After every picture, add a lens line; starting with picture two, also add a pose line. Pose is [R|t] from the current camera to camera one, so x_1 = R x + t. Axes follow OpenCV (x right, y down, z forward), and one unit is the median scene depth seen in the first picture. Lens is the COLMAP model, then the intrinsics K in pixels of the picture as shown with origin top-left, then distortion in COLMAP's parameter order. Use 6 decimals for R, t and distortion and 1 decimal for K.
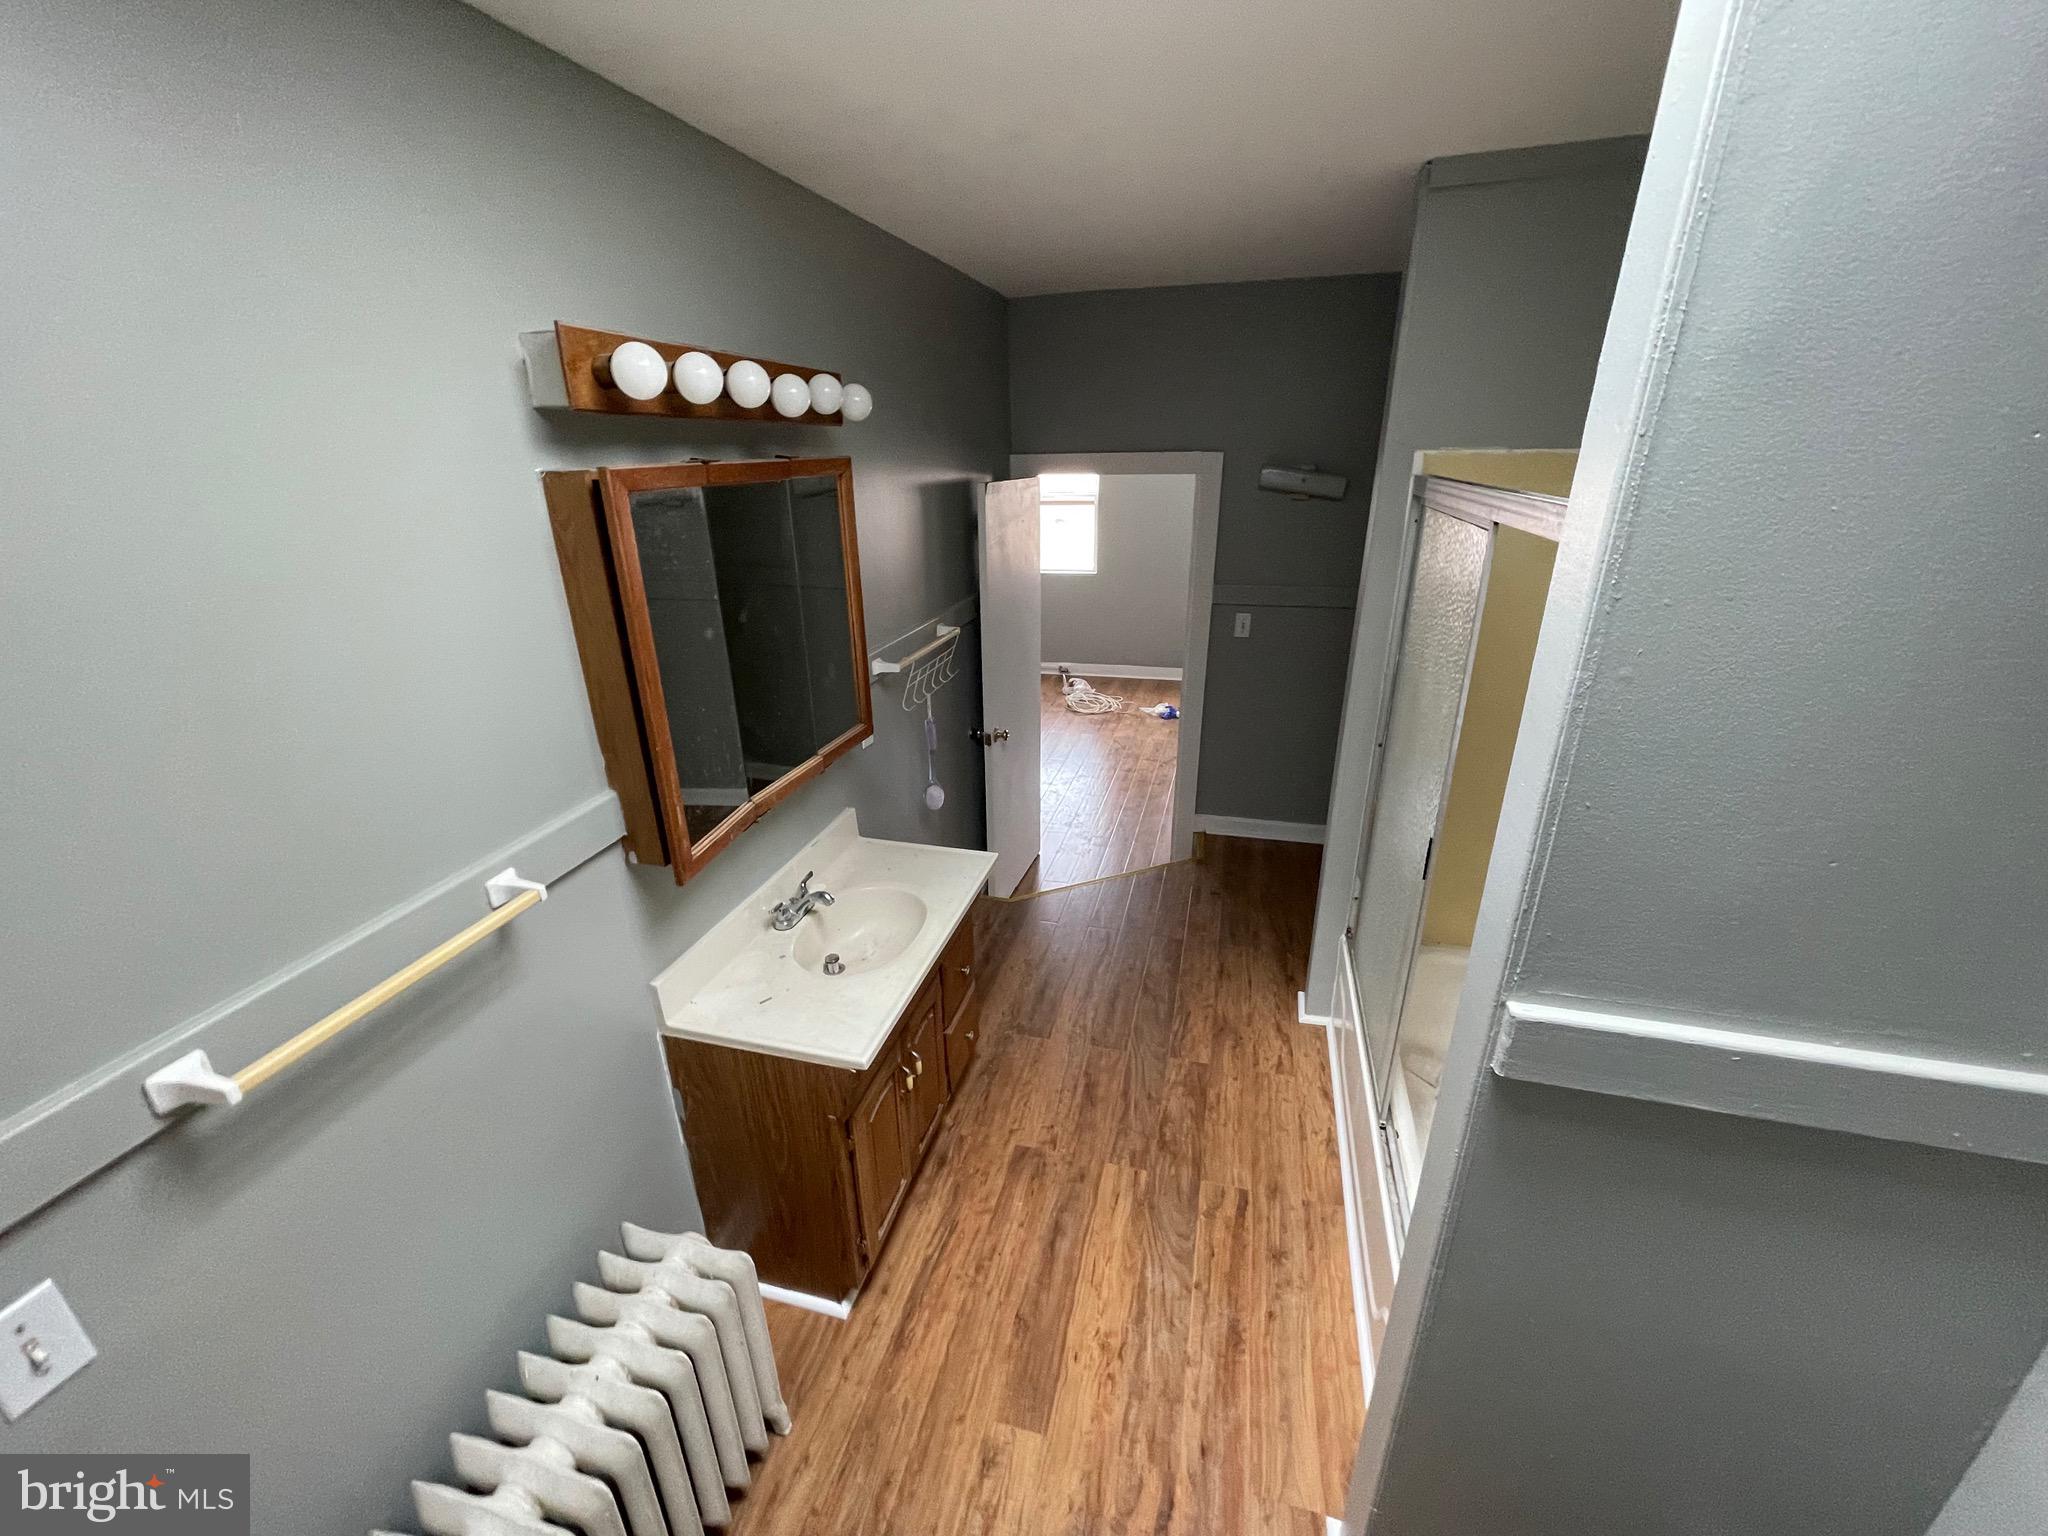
lens RADIAL K [[819.5, 0, 1023.6], [0, 819.5, 766.5], [0, 0, 1]] dist [0.007828, 0.000482]
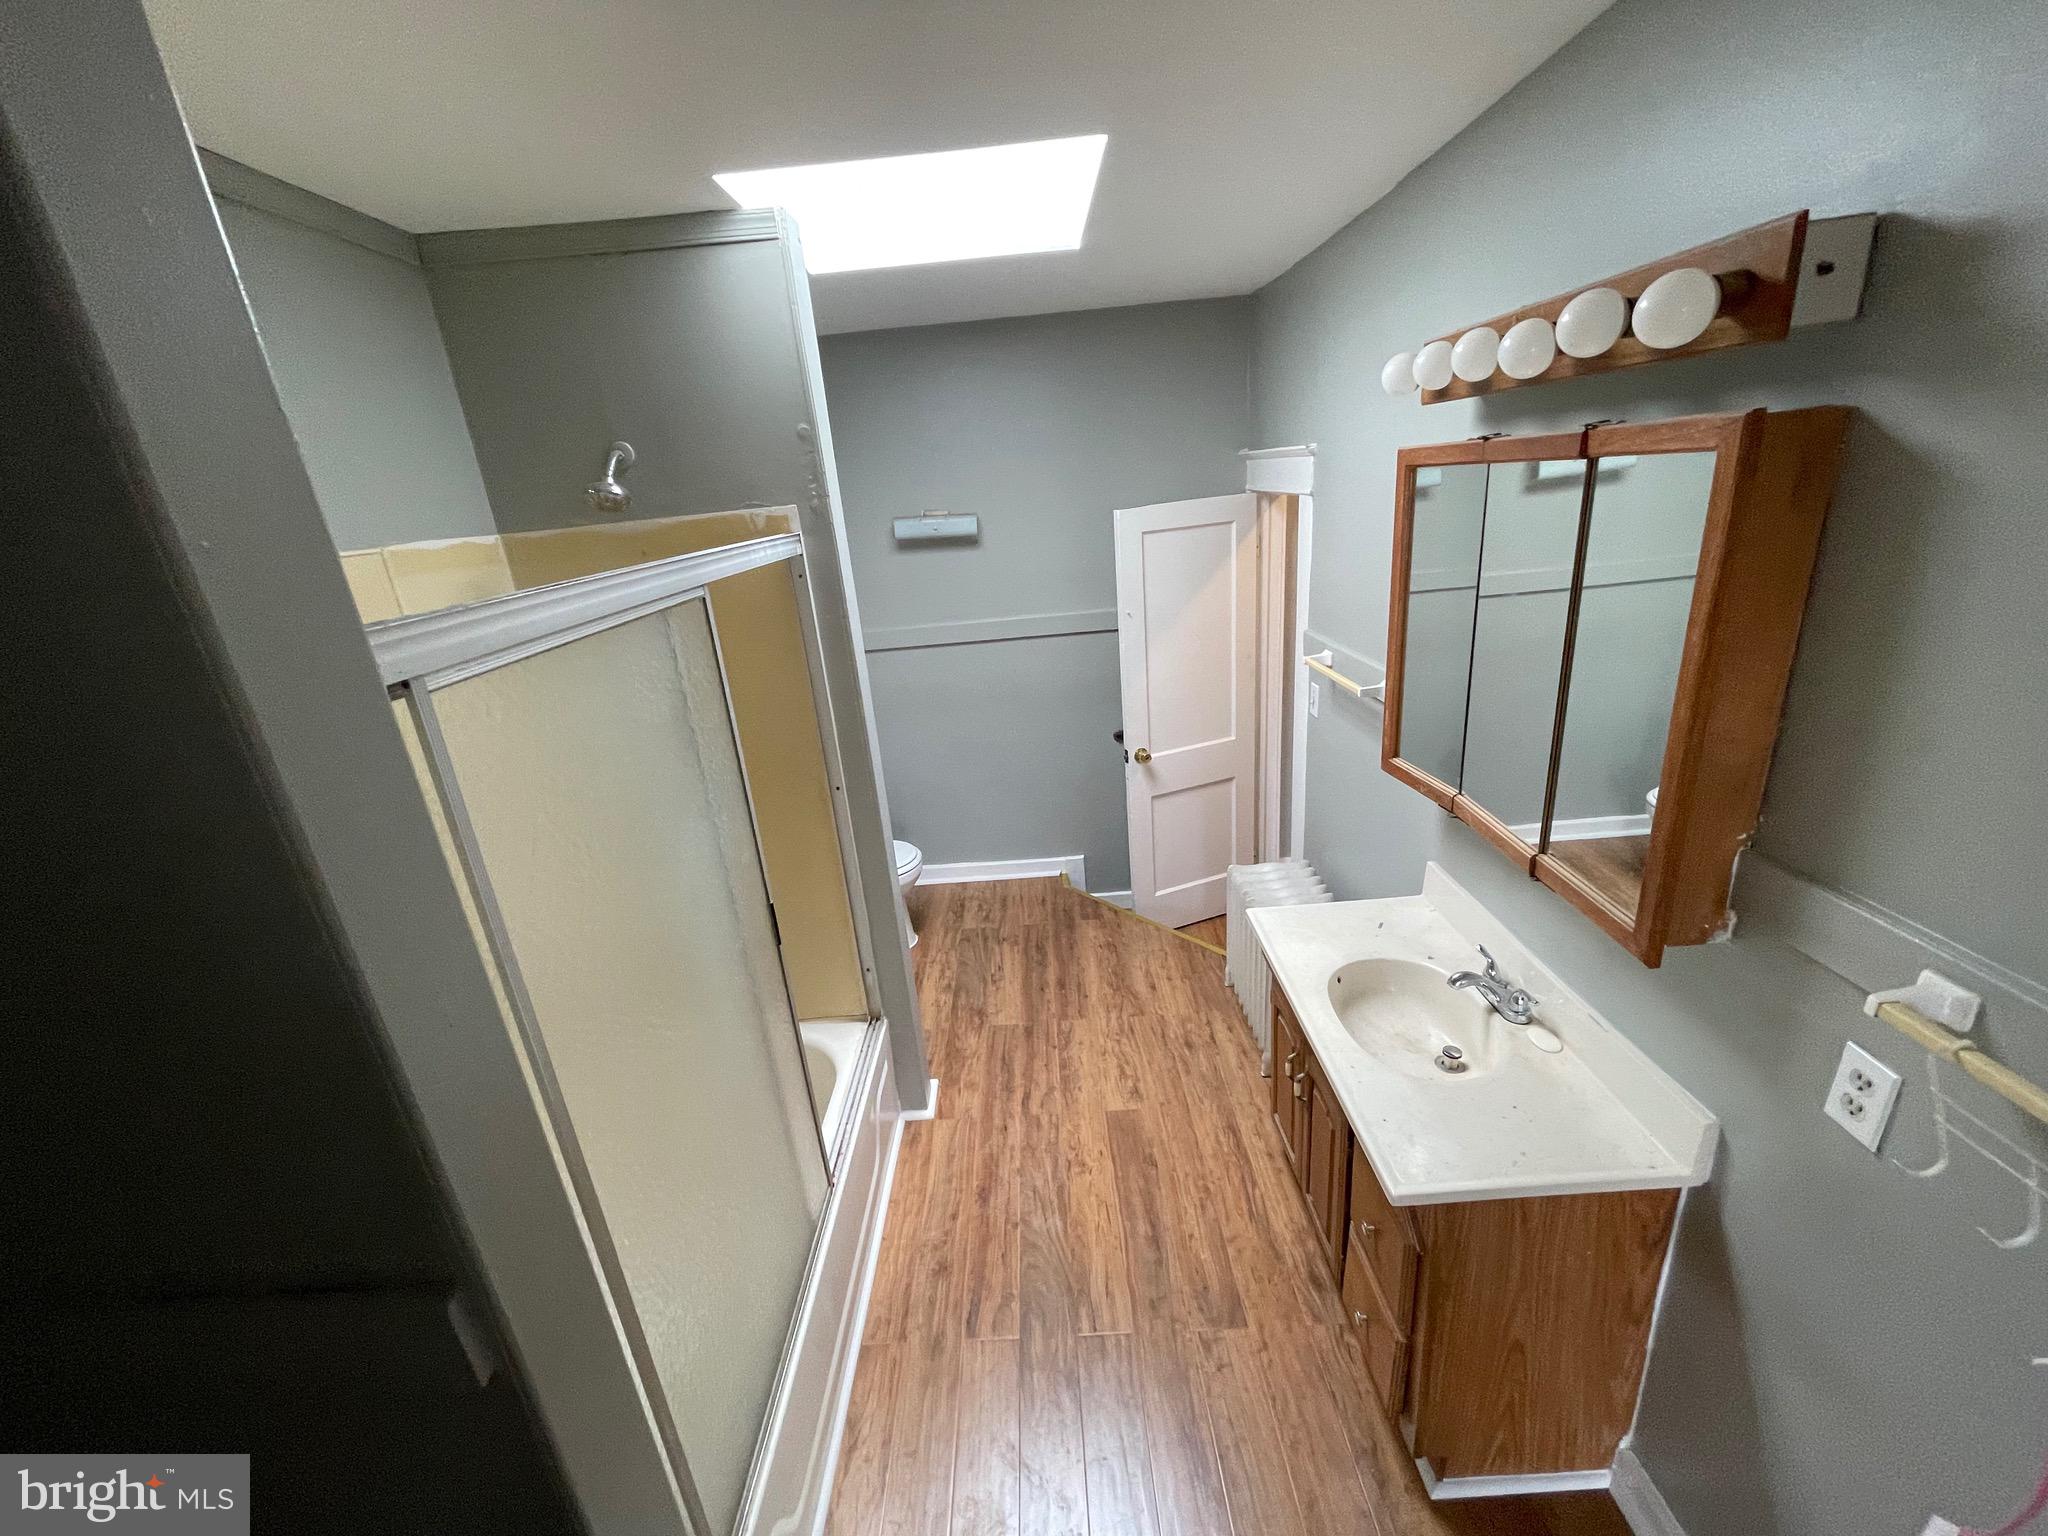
lens RADIAL K [[819.5, 0, 1024.0], [0, 819.5, 770.0], [0, 0, 1]] dist [0.007828, 0.000482]
pose [[-0.960413, 0.180289, -0.212372, 0.320095], [-0.001651, 0.758642, 0.651505, -0.549329], [0.278574, 0.626065, -0.728313, 1.403090]]
